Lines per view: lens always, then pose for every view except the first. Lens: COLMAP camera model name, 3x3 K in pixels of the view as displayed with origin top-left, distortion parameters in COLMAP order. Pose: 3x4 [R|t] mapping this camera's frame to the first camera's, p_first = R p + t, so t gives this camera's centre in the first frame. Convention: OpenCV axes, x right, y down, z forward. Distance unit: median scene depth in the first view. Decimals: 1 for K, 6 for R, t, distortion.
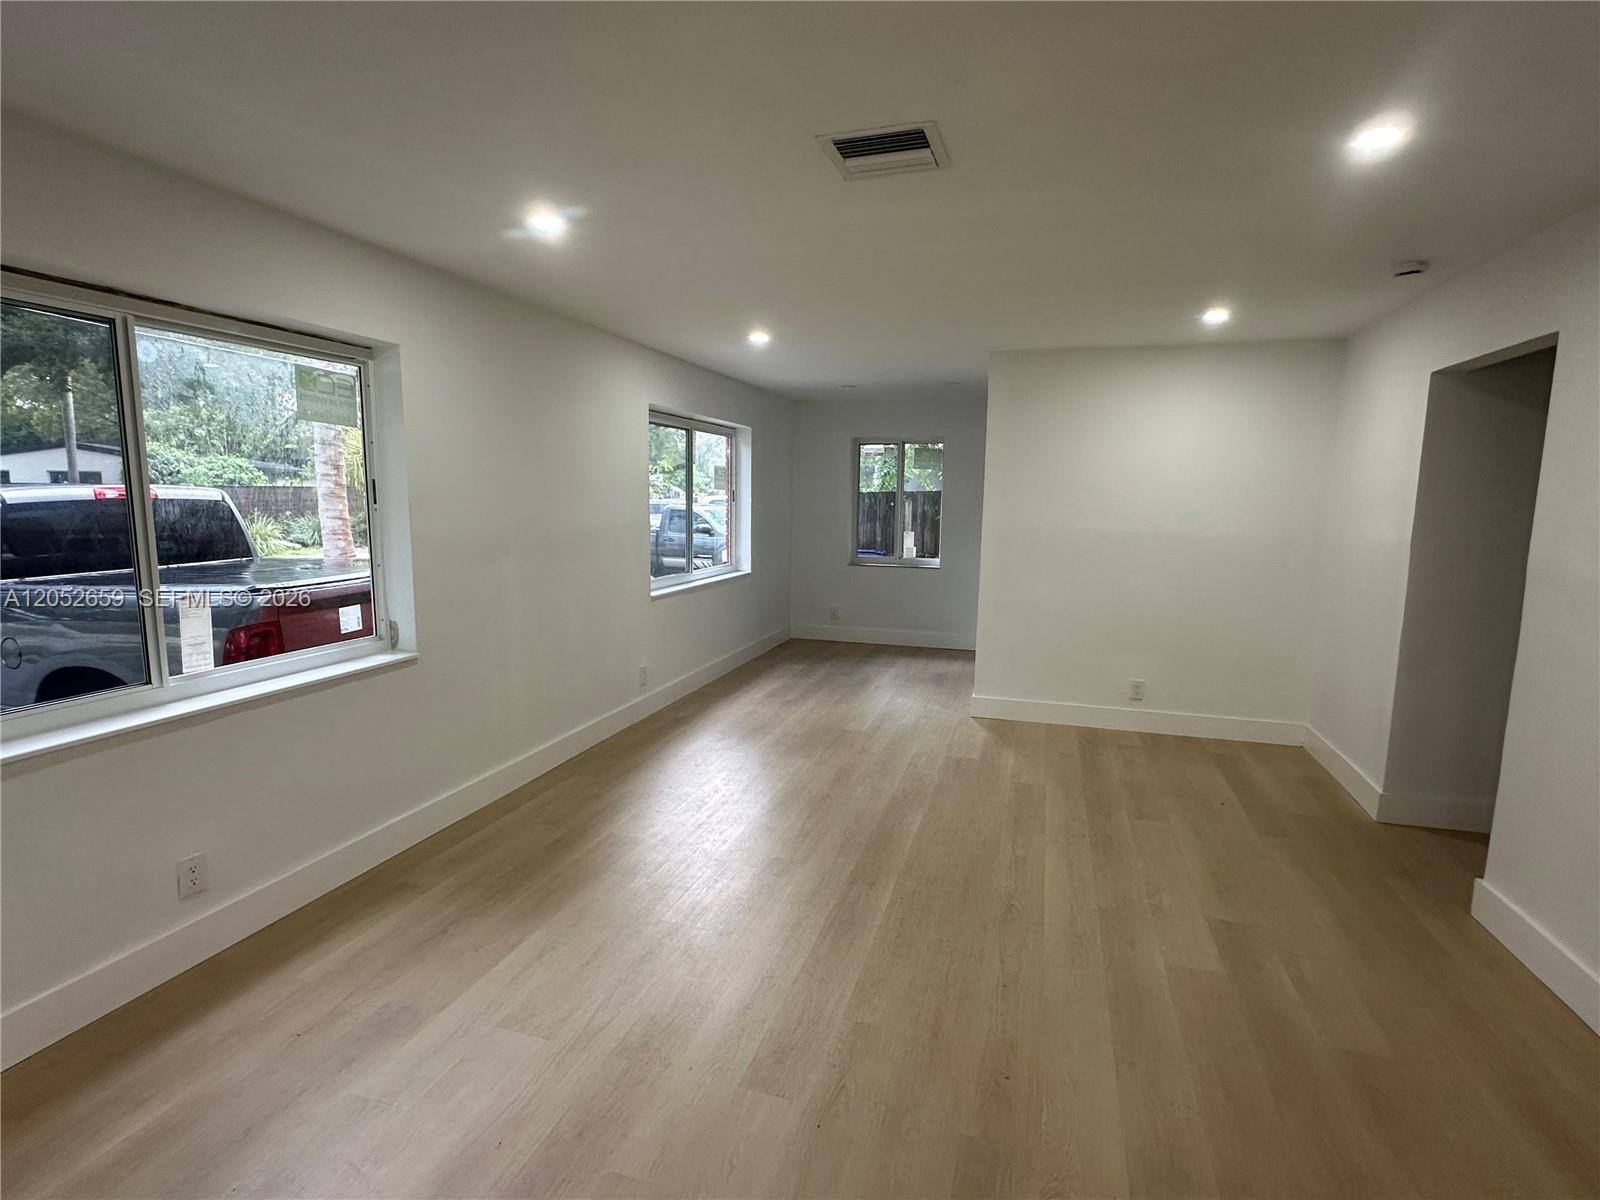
lens RADIAL K [[791.8, 0, 797.1], [0, 791.8, 603.1], [0, 0, 1]] dist [0.011115, -0.000132]
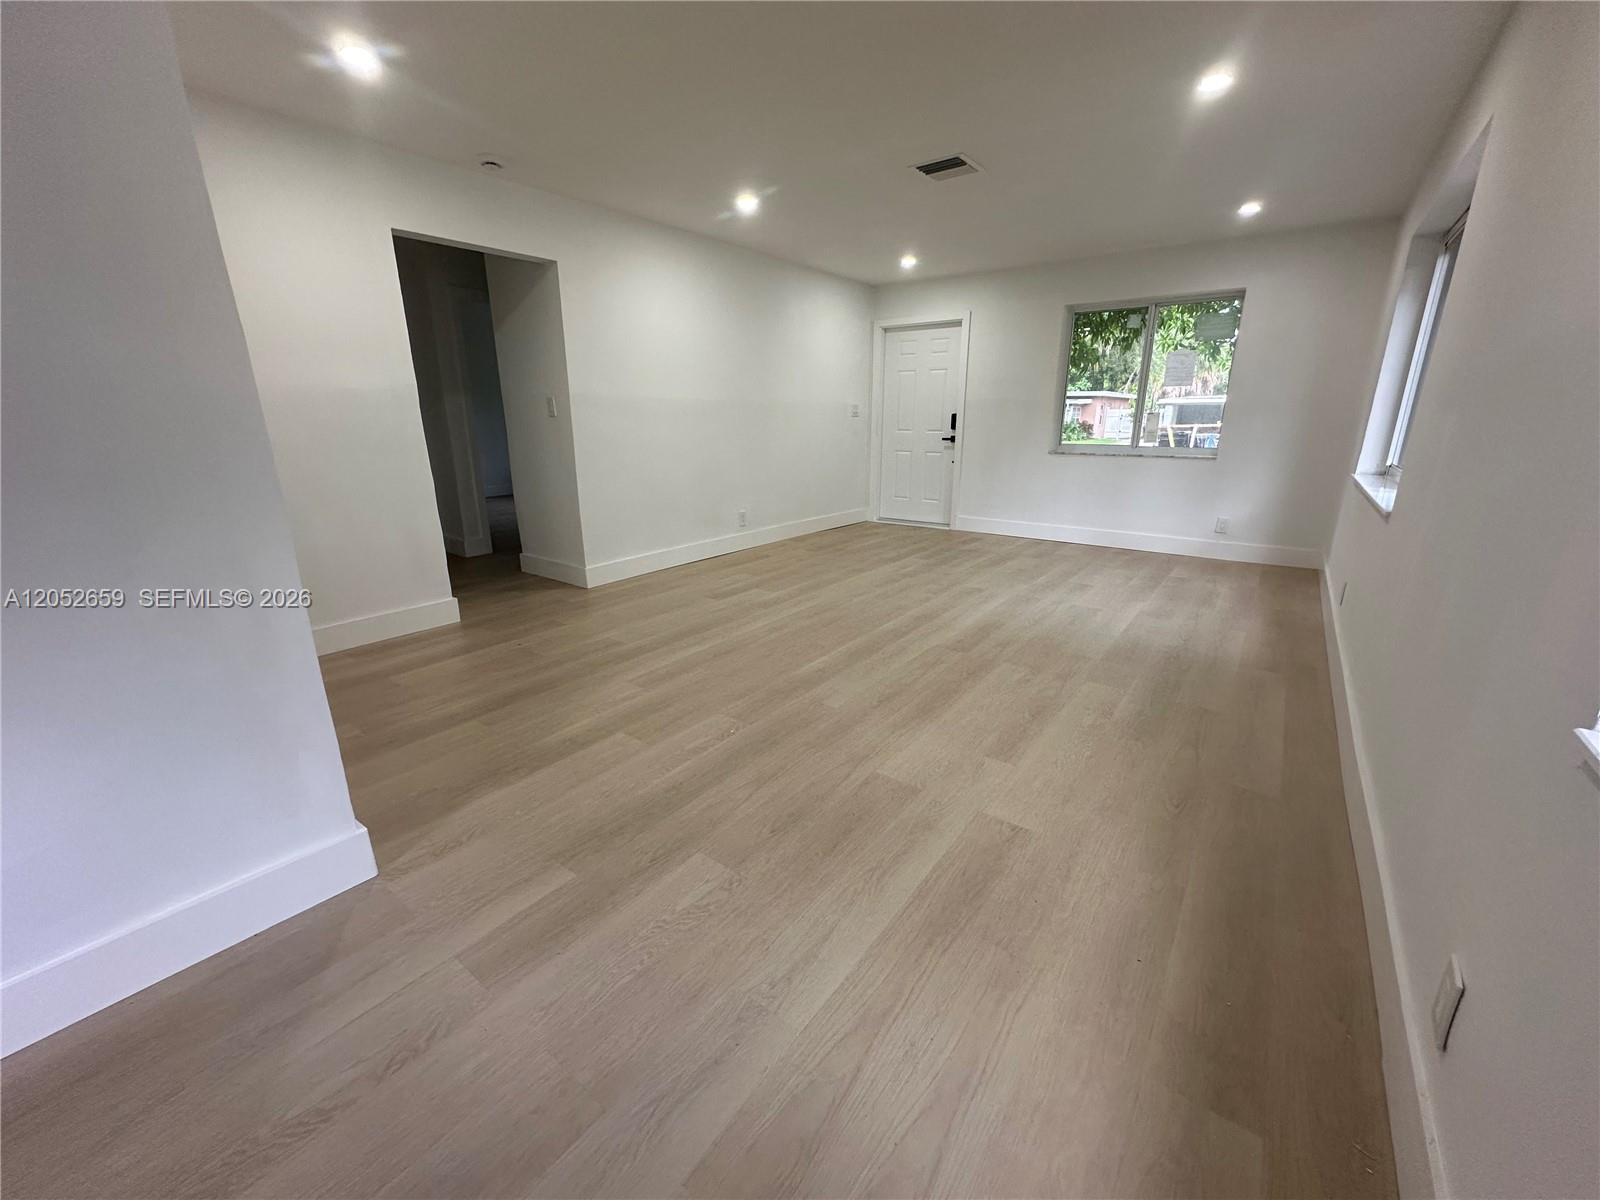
lens RADIAL K [[630.8, 0, 800.0], [0, 630.8, 600.0], [0, 0, 1]] dist [-0.000743, -0.000021]
pose [[-0.942575, -0.101220, 0.318288, -0.083224], [0.041665, 0.909893, 0.412746, -0.136869], [-0.331386, 0.402305, -0.853425, 1.588846]]
